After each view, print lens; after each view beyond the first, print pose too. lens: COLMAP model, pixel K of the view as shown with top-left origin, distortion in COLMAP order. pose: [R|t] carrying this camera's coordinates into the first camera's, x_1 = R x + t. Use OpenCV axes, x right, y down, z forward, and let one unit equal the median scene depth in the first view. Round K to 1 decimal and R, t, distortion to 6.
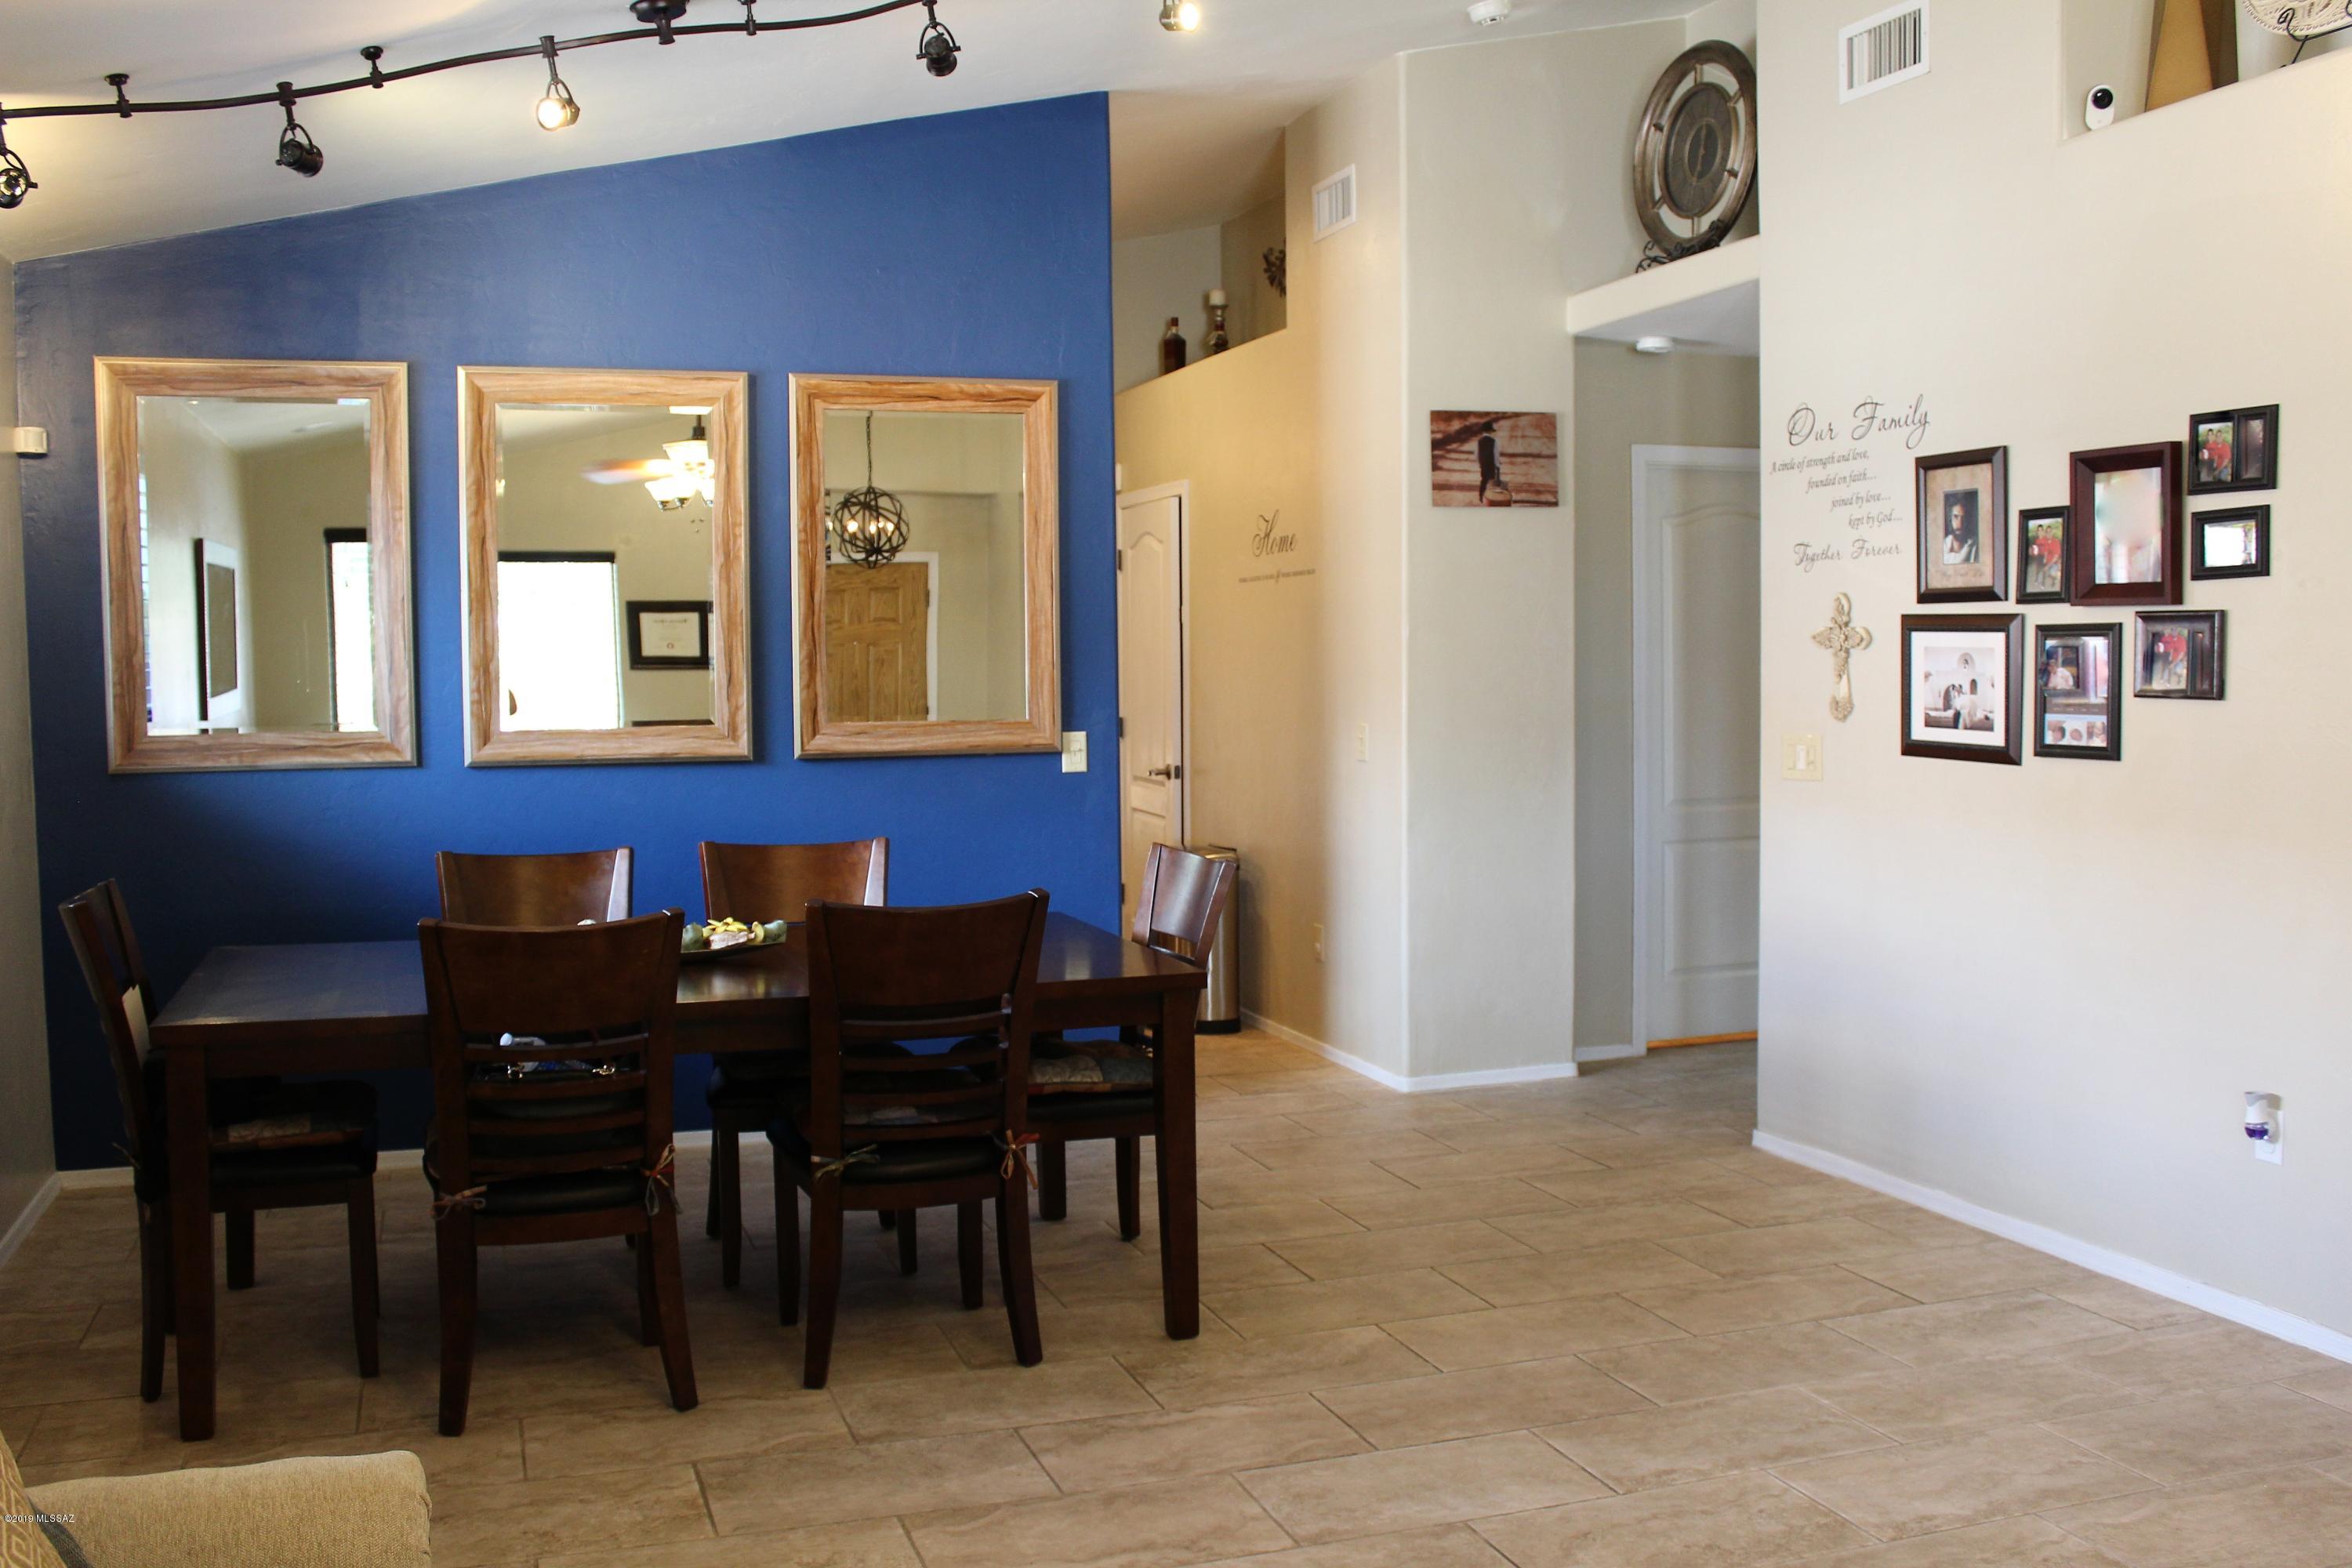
lens RADIAL K [[2093.6, 0, 1154.9], [0, 2093.6, 791.6], [0, 0, 1]] dist [-0.148379, 0.149369]
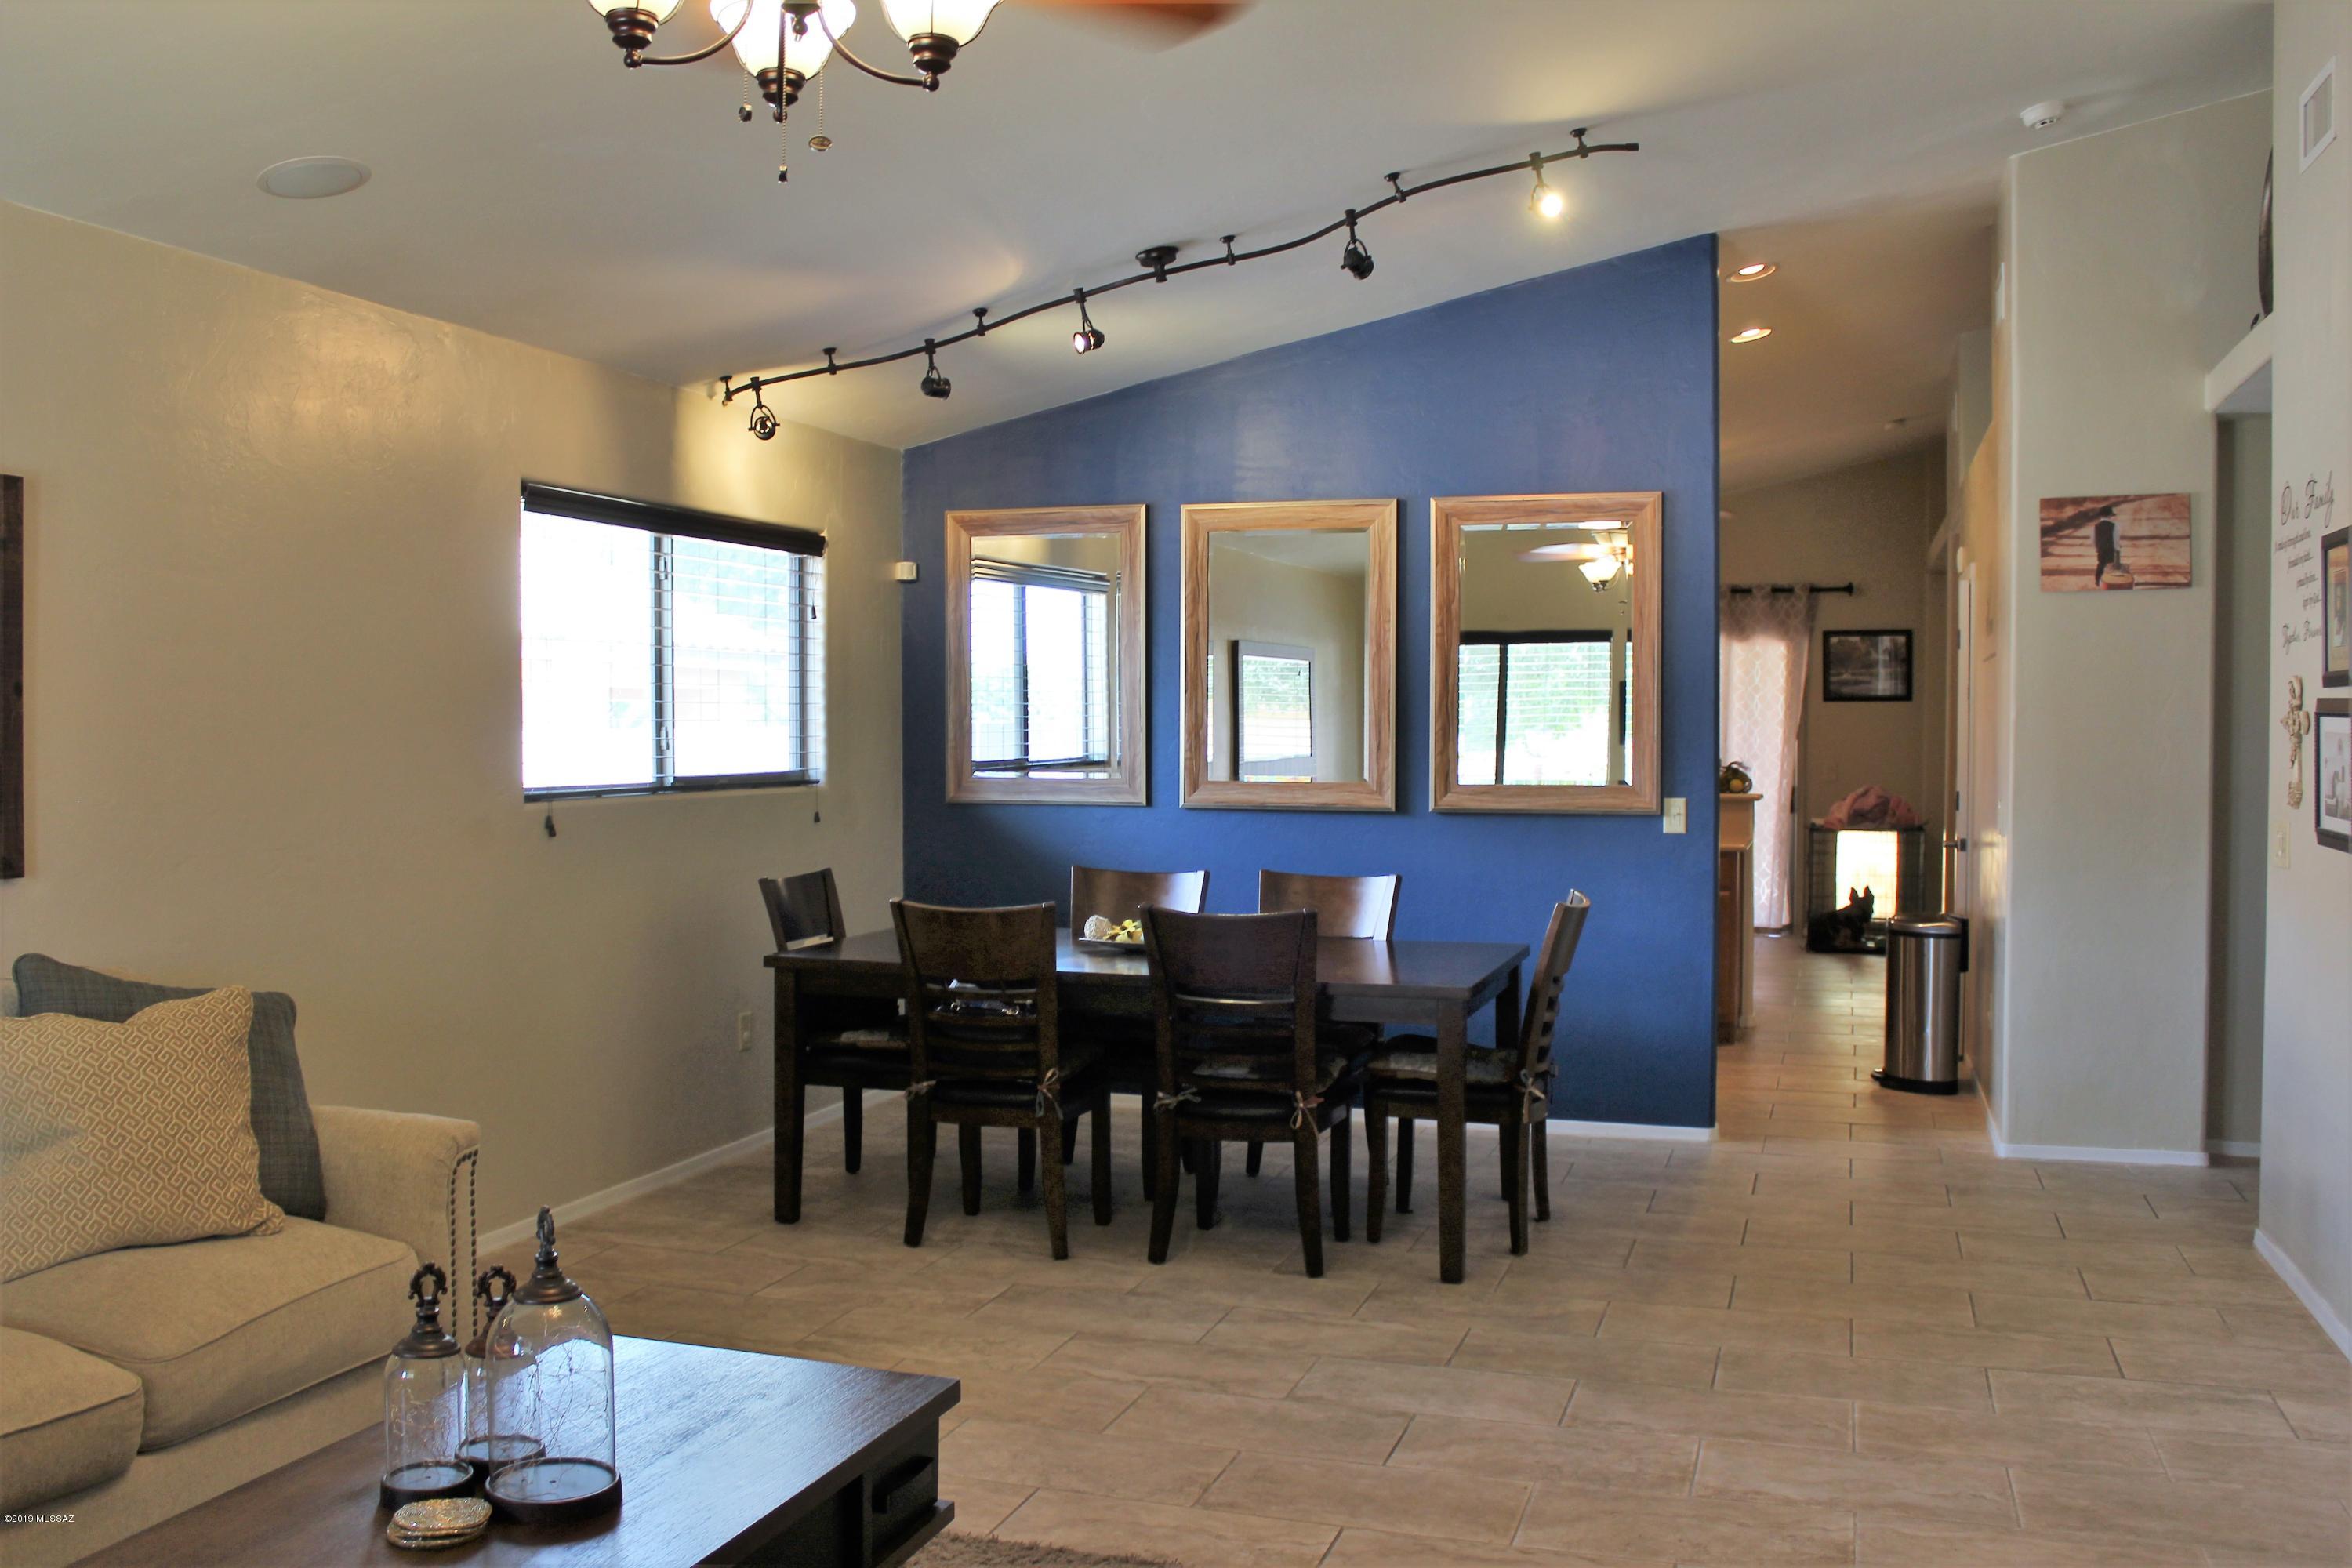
lens RADIAL K [[2093.6, 0, 1154.9], [0, 2093.6, 791.6], [0, 0, 1]] dist [-0.148379, 0.149369]
pose [[0.802266, 0.029648, -0.596230, 0.476397], [-0.048349, 0.998712, -0.015395, -0.001315], [0.595006, 0.041178, 0.802666, -0.086263]]
